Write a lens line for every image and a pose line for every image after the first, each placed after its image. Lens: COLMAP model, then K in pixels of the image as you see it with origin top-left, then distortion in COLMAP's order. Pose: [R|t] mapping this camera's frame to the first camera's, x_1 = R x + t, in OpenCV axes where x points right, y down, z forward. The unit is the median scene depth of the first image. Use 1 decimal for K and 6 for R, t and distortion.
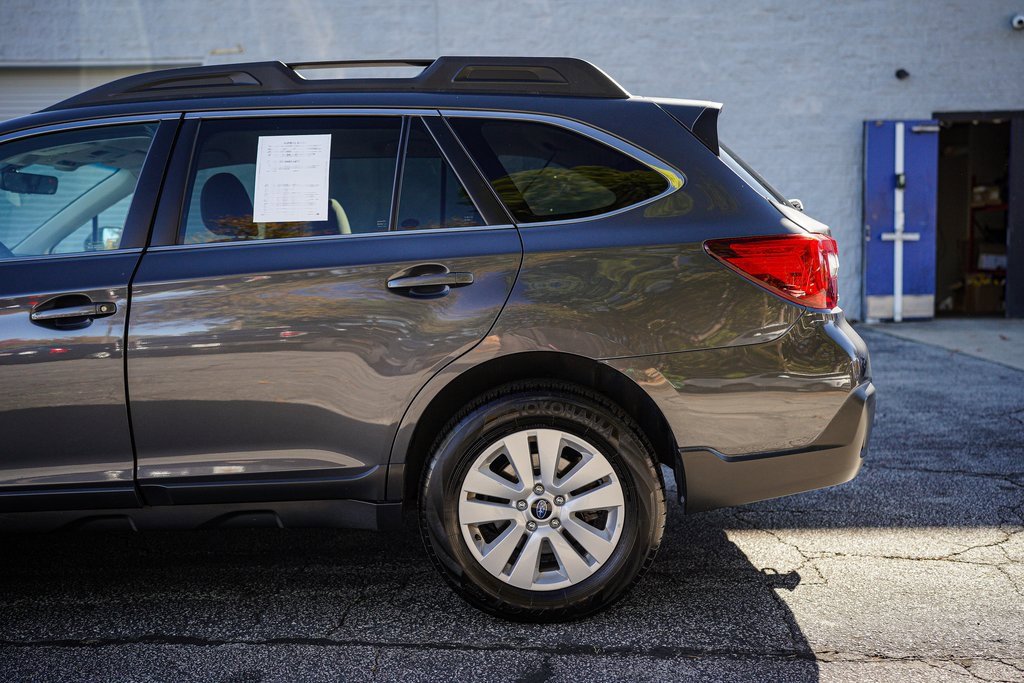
lens RADIAL K [[984.9, 0, 515.7], [0, 984.9, 341.6], [0, 0, 1]] dist [-0.038287, 0.157657]
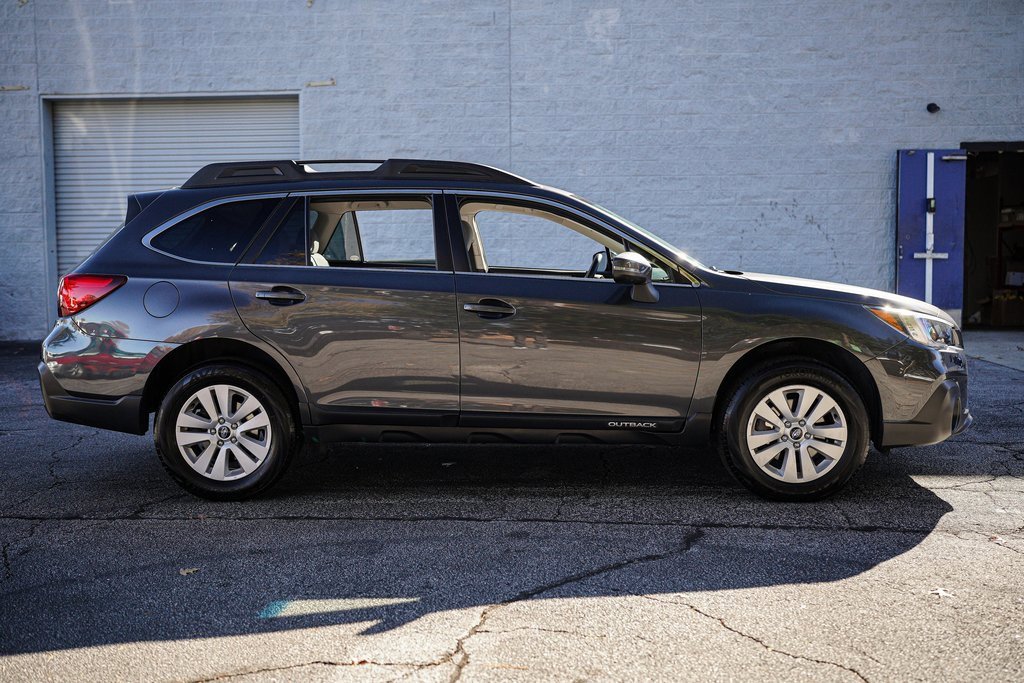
lens RADIAL K [[1035.2, 0, 501.9], [0, 1035.2, 340.7], [0, 0, 1]] dist [-0.040683, 0.159362]
pose [[0.999621, 0.011103, -0.025178, -0.056529], [-0.011416, 0.999859, -0.012327, 0.007788], [0.025038, 0.012610, 0.999607, -0.162184]]
